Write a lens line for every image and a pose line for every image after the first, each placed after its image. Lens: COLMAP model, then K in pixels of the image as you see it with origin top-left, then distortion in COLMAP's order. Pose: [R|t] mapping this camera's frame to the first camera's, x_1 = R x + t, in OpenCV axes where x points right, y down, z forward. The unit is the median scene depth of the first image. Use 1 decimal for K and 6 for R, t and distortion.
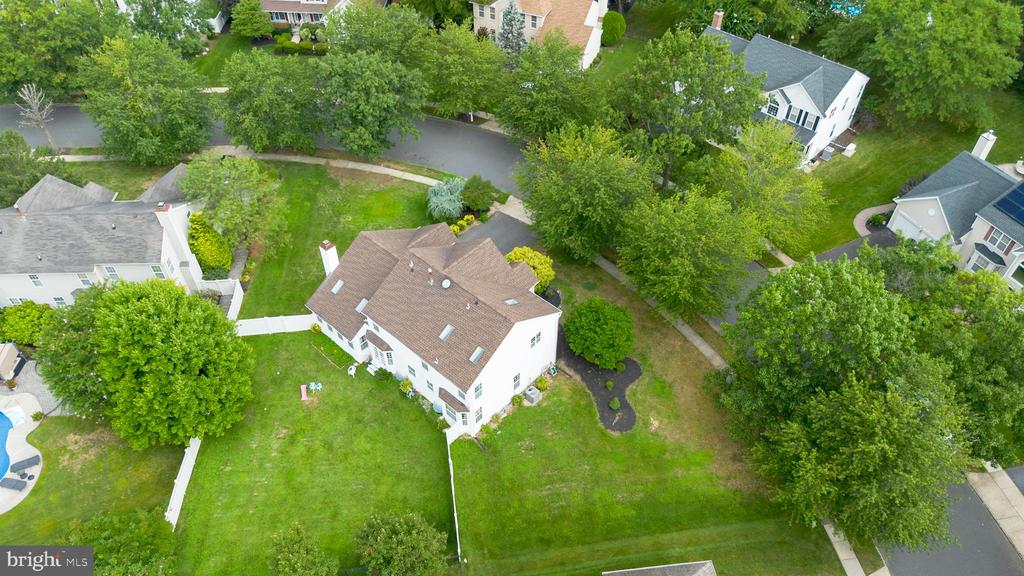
lens RADIAL K [[728.6, 0, 513.7], [0, 728.6, 284.9], [0, 0, 1]] dist [0.065172, -0.074969]
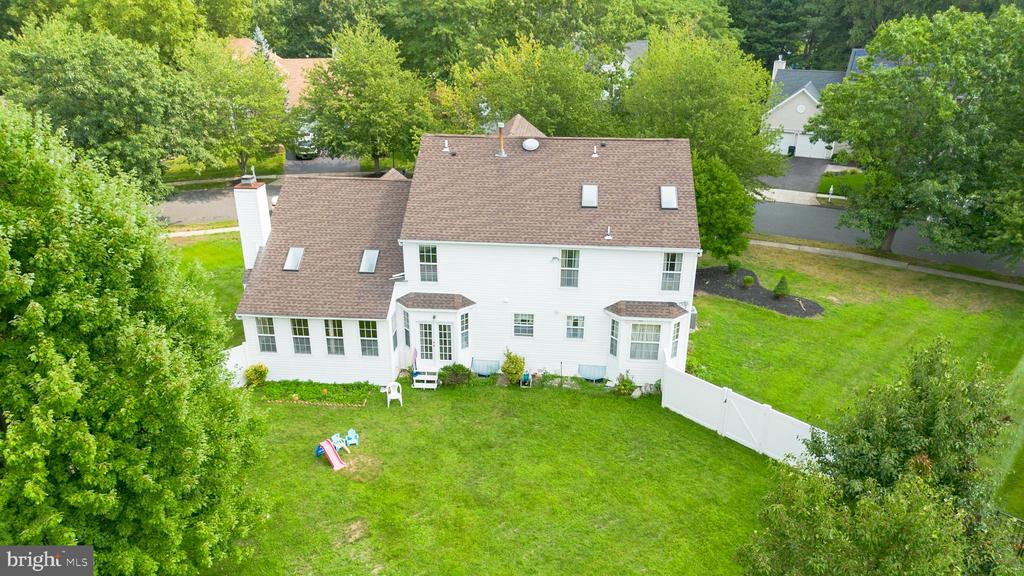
lens RADIAL K [[728.6, 0, 510.8], [0, 728.6, 284.5], [0, 0, 1]] dist [0.065172, -0.074969]
pose [[0.790781, -0.234603, 0.565356, -0.379009], [0.434167, 0.866051, -0.247902, 0.190446], [-0.431468, 0.441495, 0.786713, 0.507599]]
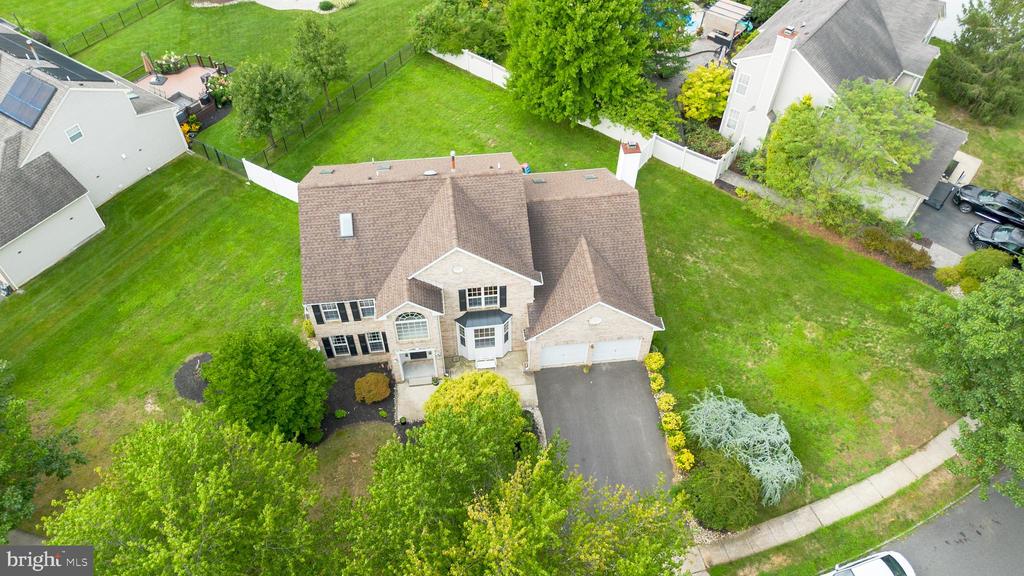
lens RADIAL K [[728.6, 0, 509.7], [0, 728.6, 285.5], [0, 0, 1]] dist [0.065172, -0.074969]
pose [[-0.652893, 0.569340, -0.499582, 0.221842], [-0.542180, 0.109299, 0.833124, -0.509387], [0.528935, 0.814804, 0.237324, 0.804602]]
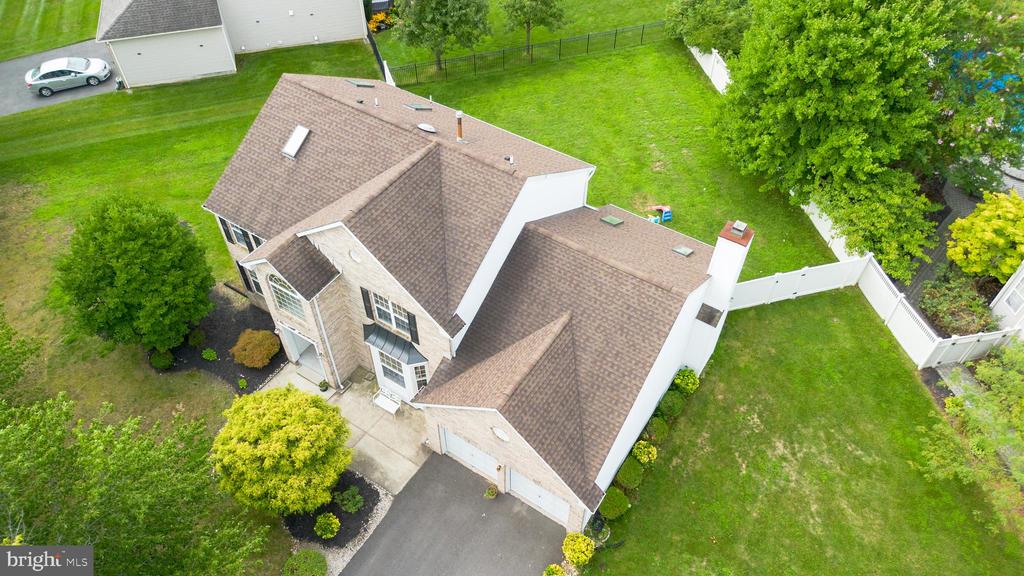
lens RADIAL K [[728.6, 0, 510.7], [0, 728.6, 283.8], [0, 0, 1]] dist [0.065172, -0.074969]
pose [[-0.986353, 0.118248, -0.114567, -0.066943], [-0.121381, -0.052109, 0.991237, -0.422438], [0.111242, 0.991616, 0.065751, 0.901743]]
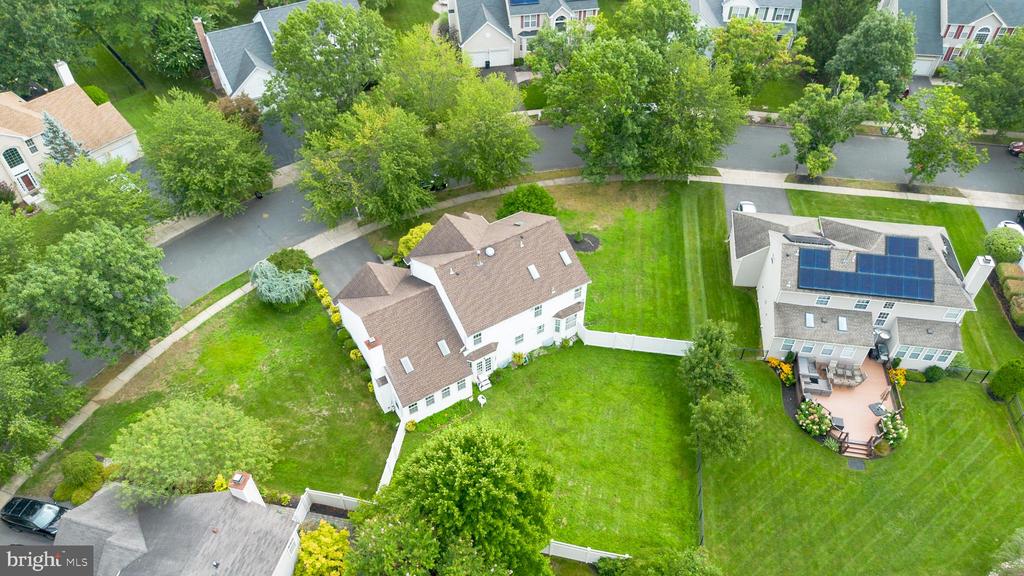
lens RADIAL K [[728.6, 0, 510.6], [0, 728.6, 281.3], [0, 0, 1]] dist [0.065172, -0.074969]
pose [[0.275616, -0.681757, 0.677675, -0.694949], [0.689989, 0.631158, 0.354336, -0.274682], [-0.669291, 0.369928, 0.644362, 0.263318]]
